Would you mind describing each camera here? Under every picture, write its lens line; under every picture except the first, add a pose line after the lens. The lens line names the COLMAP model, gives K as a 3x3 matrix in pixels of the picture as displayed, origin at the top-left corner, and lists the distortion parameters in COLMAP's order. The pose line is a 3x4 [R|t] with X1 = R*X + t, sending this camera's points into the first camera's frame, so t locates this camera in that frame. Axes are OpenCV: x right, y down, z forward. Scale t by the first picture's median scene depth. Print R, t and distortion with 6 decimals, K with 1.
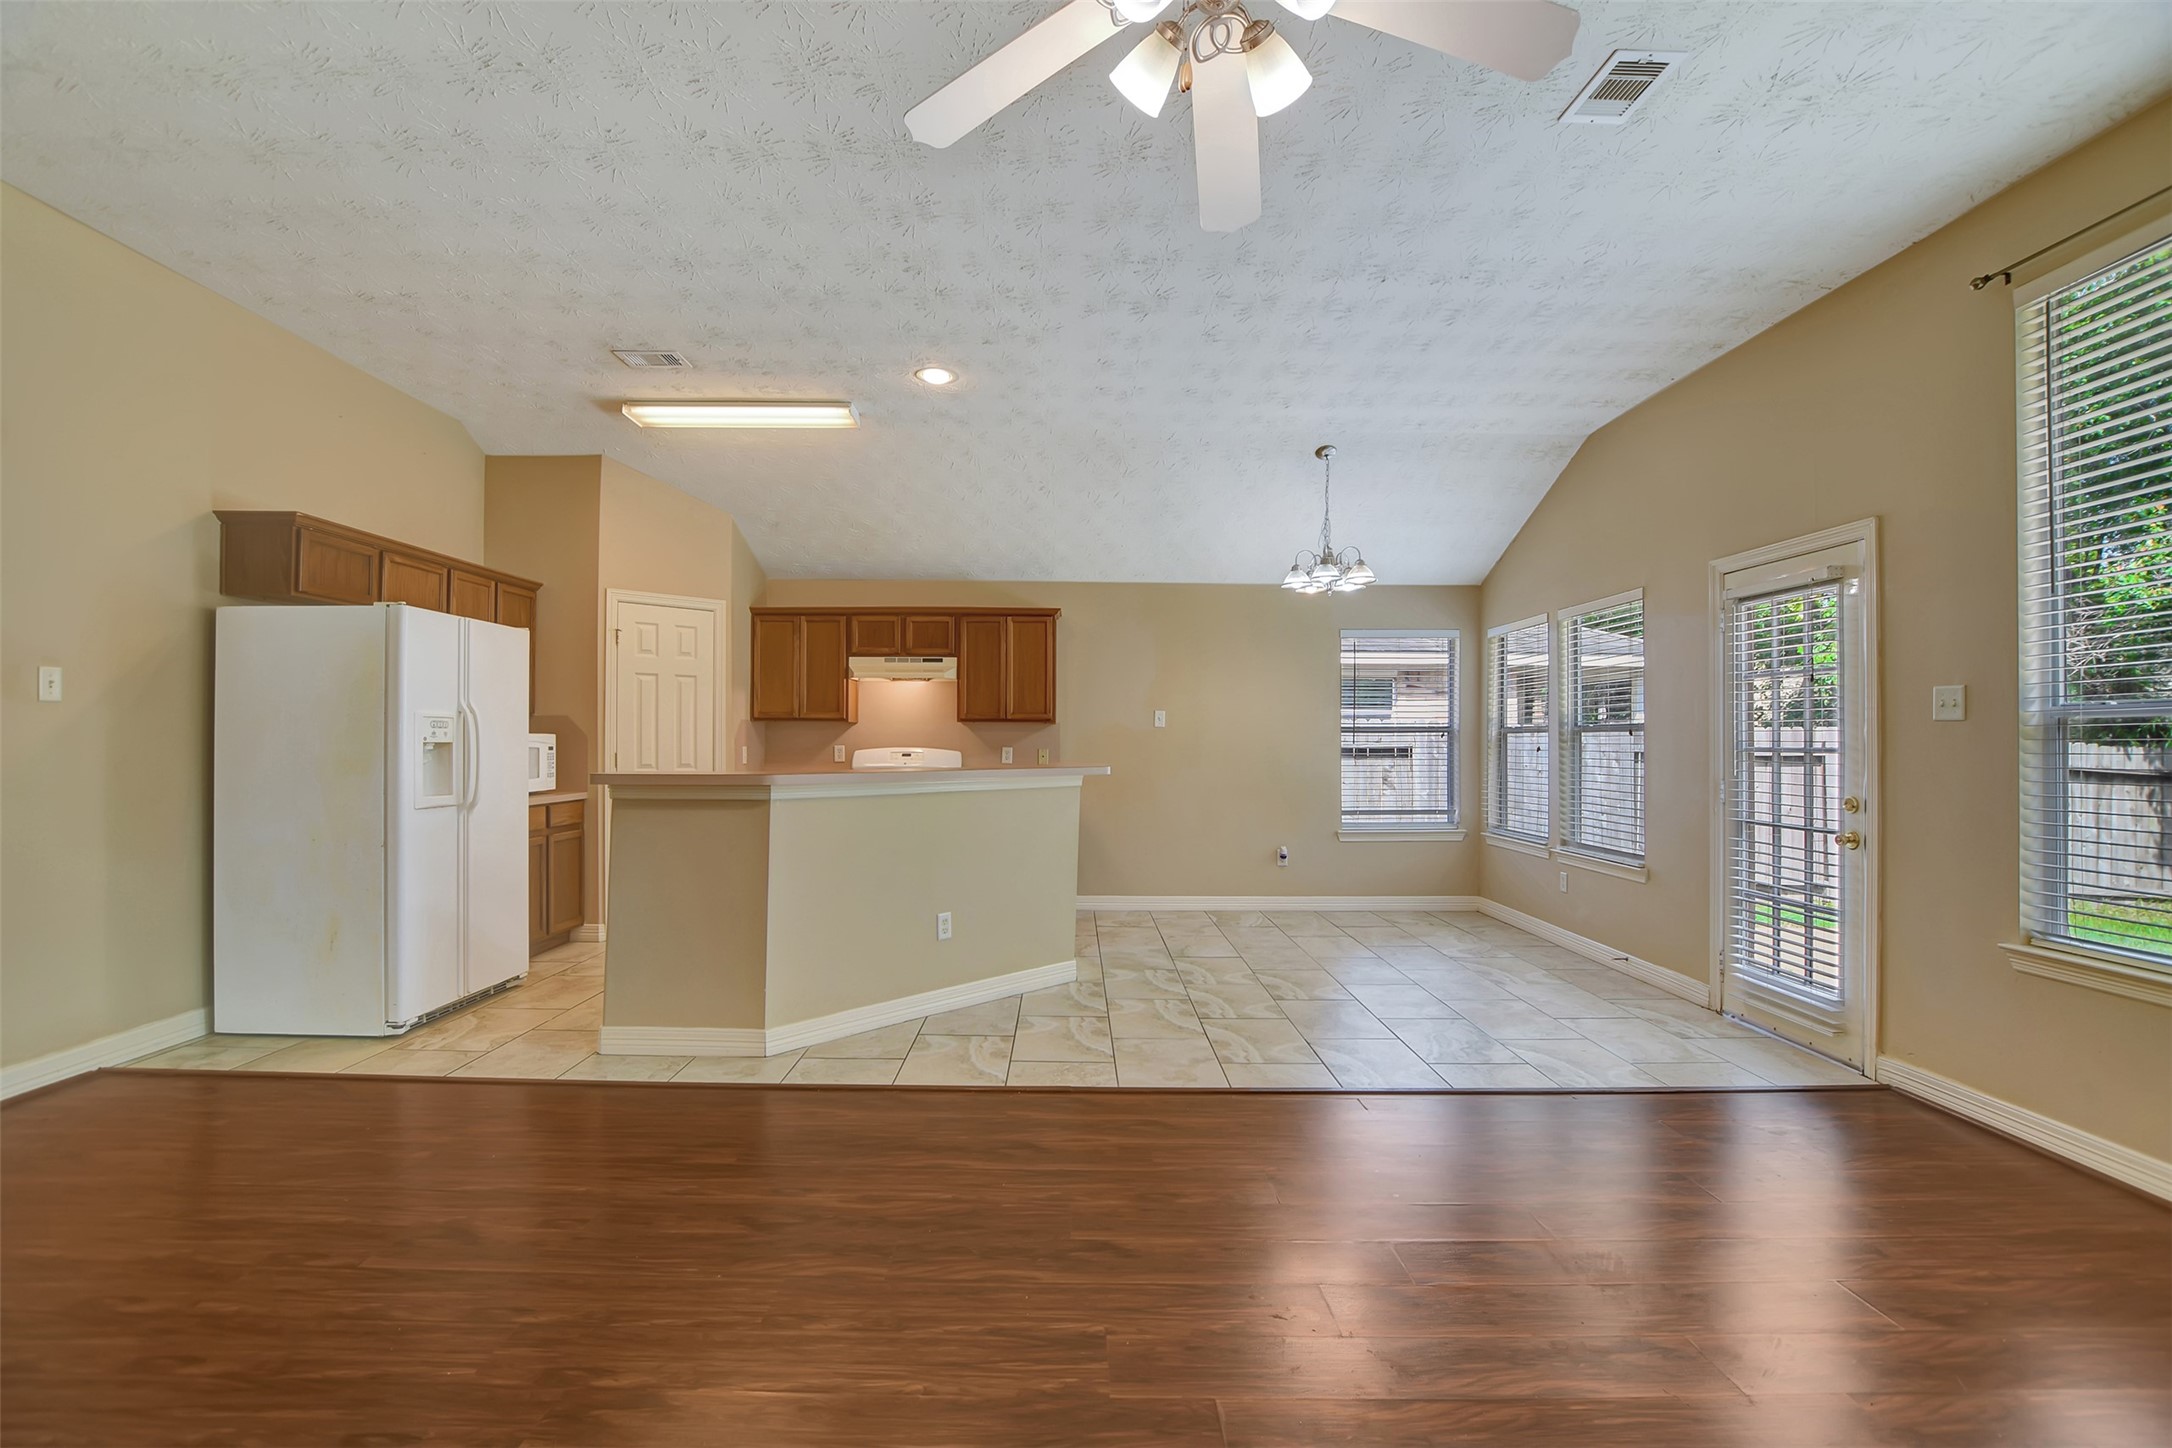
lens RADIAL K [[968.7, 0, 1085.4], [0, 968.7, 727.7], [0, 0, 1]] dist [-0.030627, 0.002902]
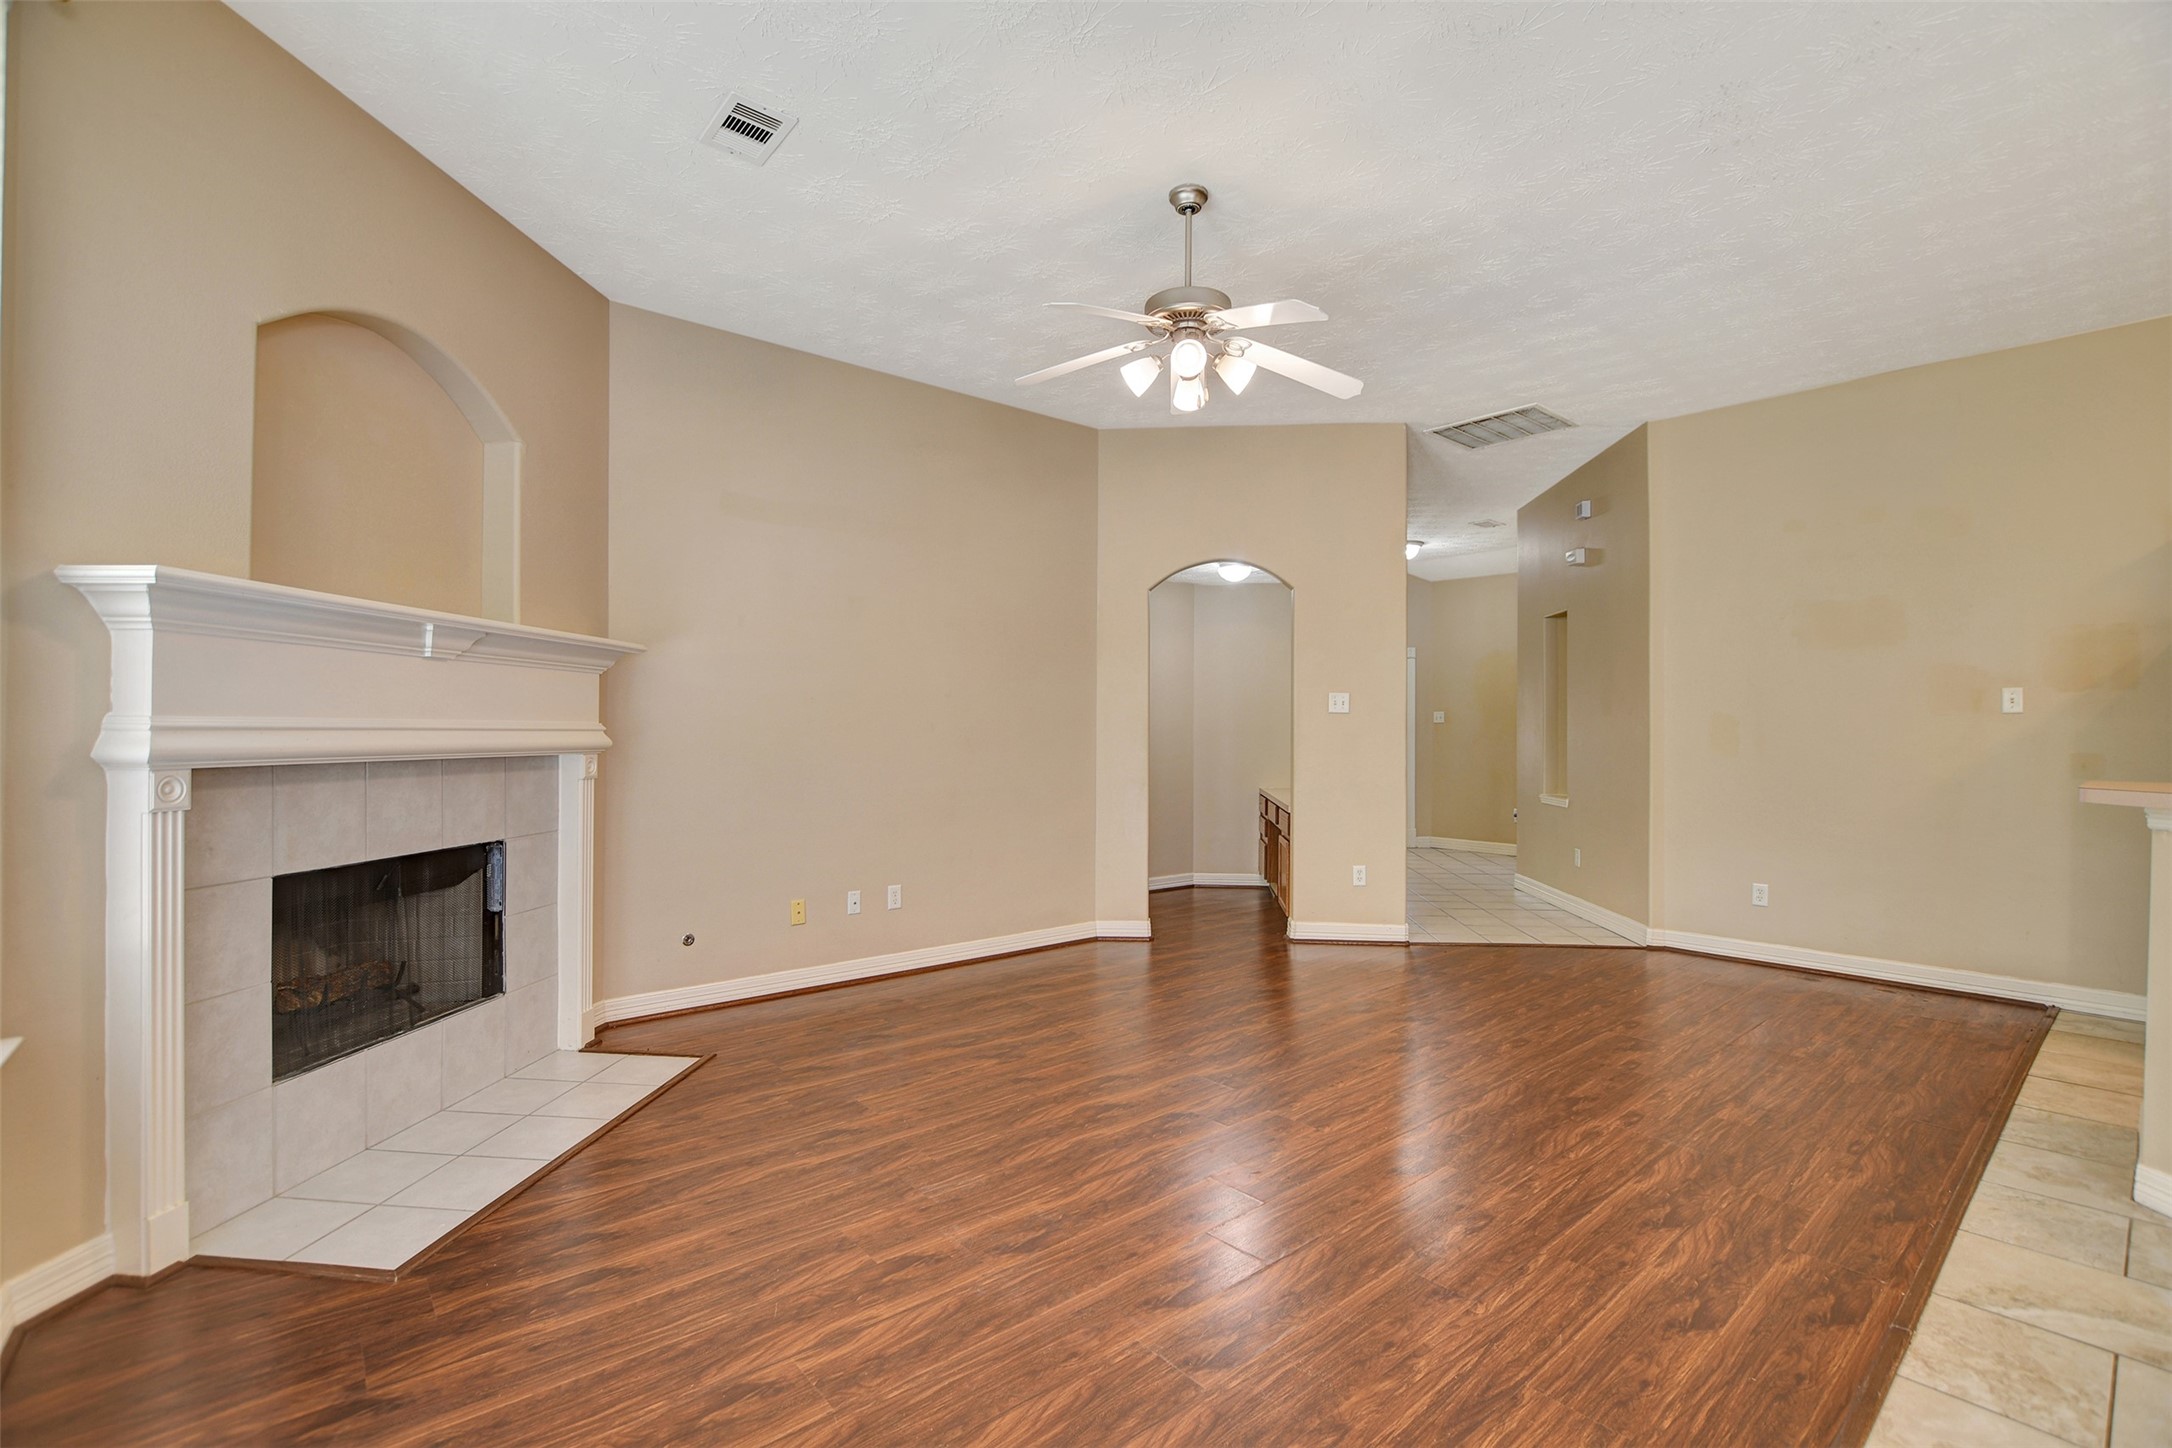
lens RADIAL K [[968.7, 0, 1087.7], [0, 968.7, 727.8], [0, 0, 1]] dist [-0.030627, 0.002902]
pose [[-0.770075, -0.013189, -0.637817, 0.497139], [-0.002856, 0.999848, -0.017226, 0.011670], [0.637947, -0.011443, -0.769995, 0.758307]]
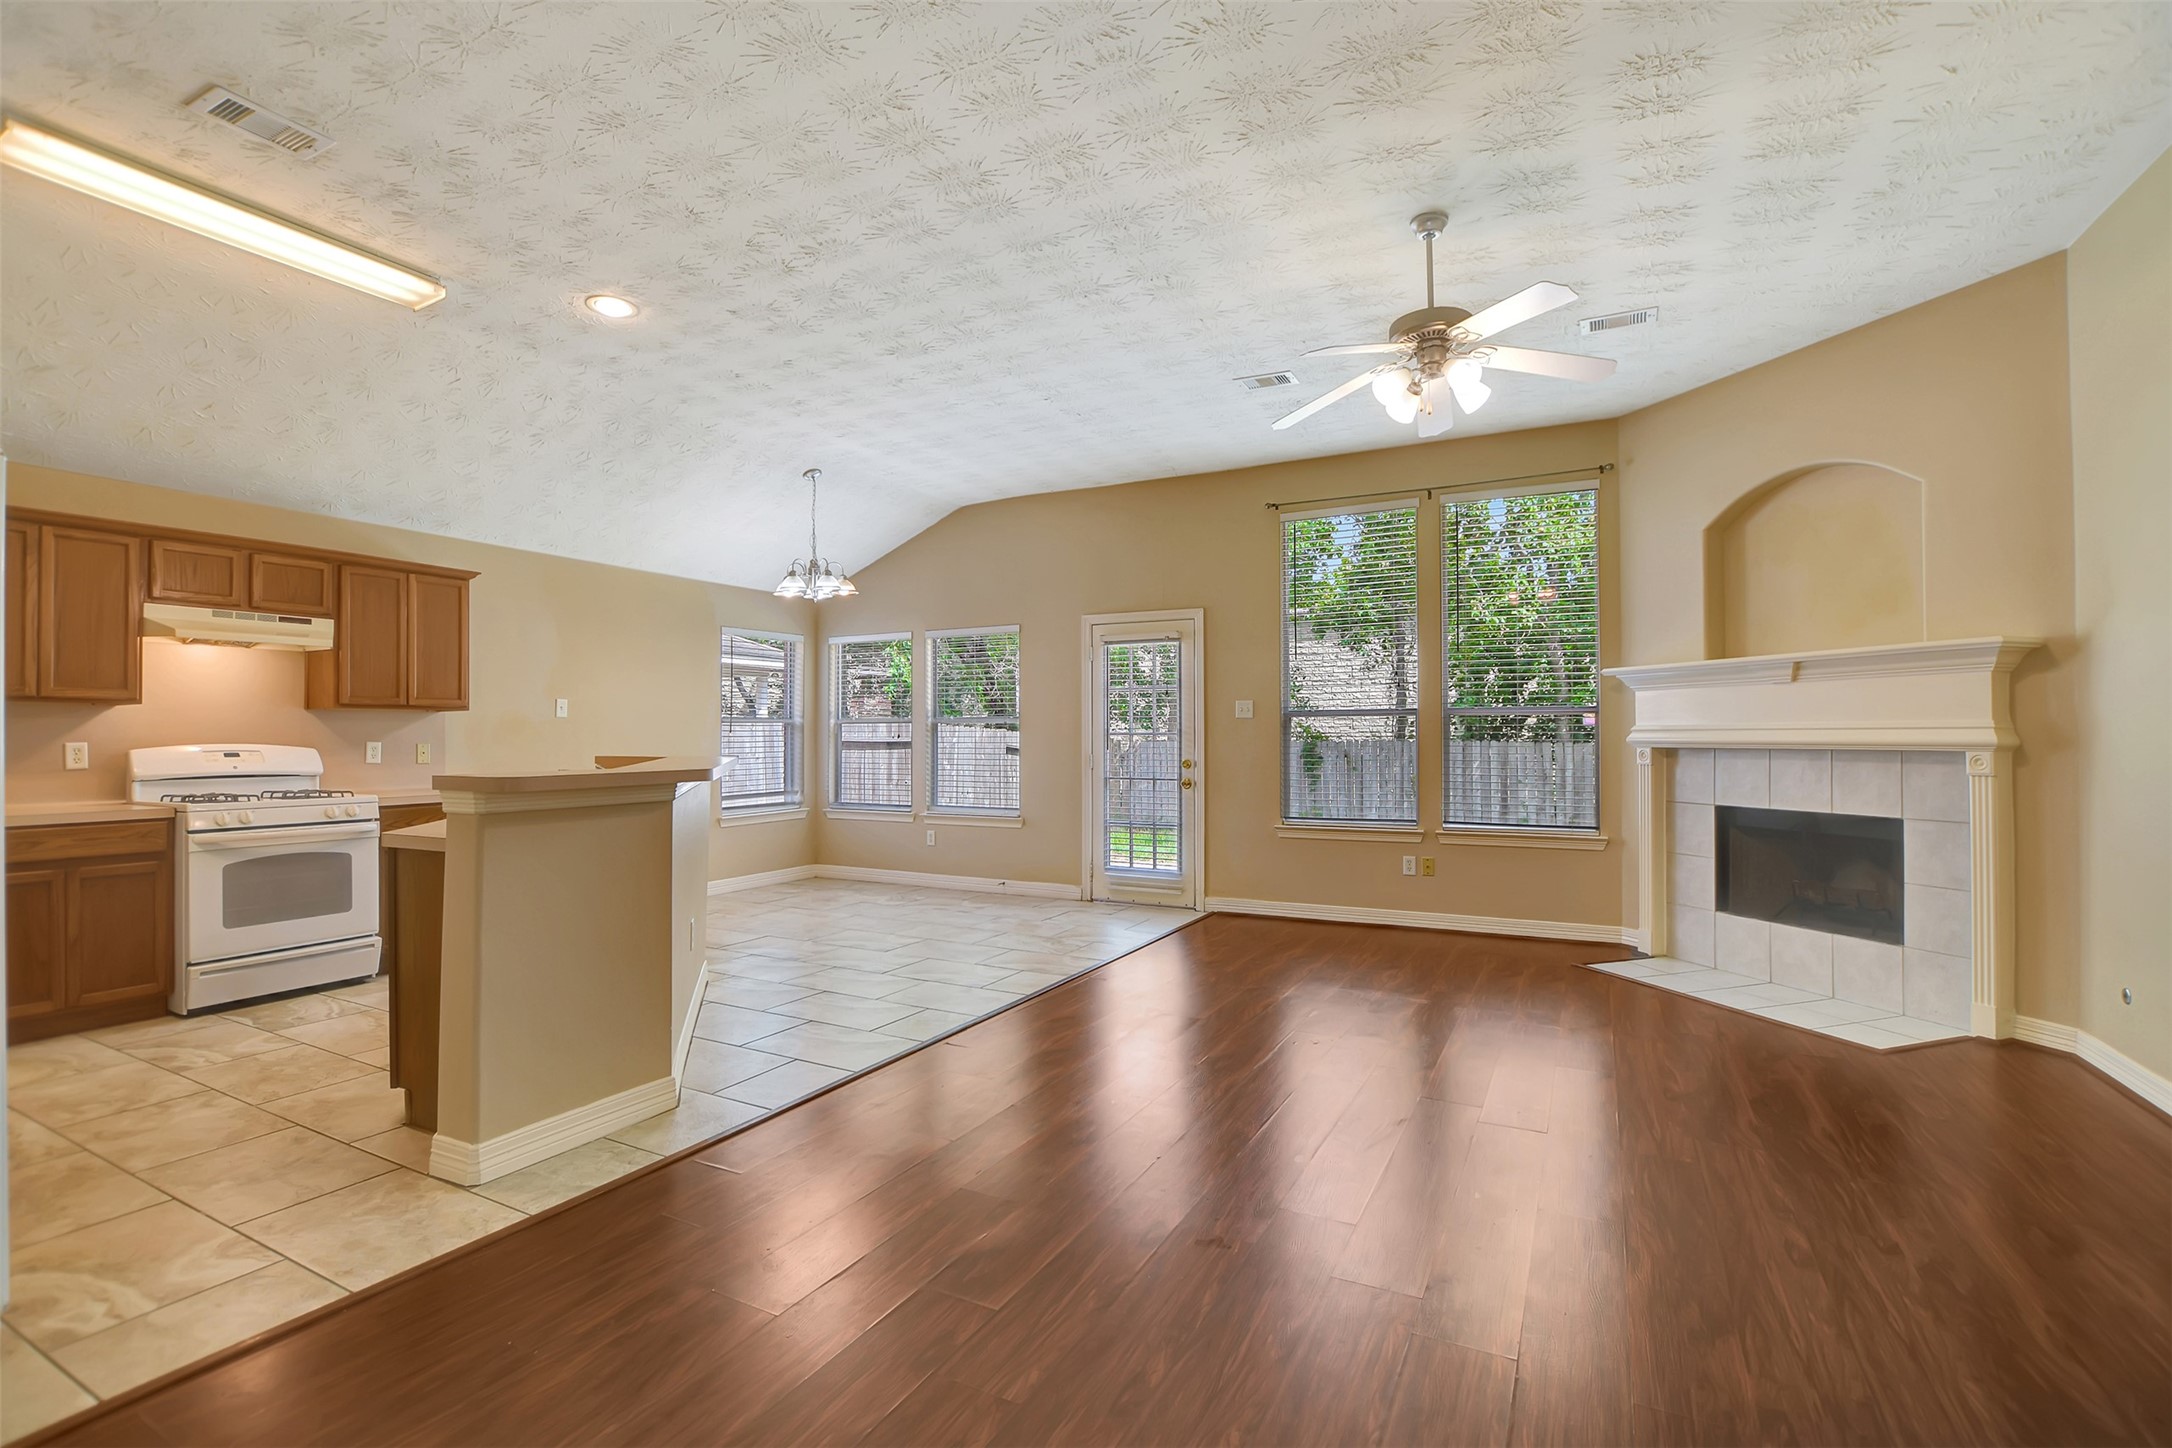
lens RADIAL K [[968.7, 0, 1085.8], [0, 968.7, 727.0], [0, 0, 1]] dist [-0.030627, 0.002902]
pose [[0.476470, 0.000867, 0.879190, -0.660456], [-0.006925, 0.999972, 0.002767, 0.003944], [-0.879163, -0.007406, 0.476463, 0.206950]]
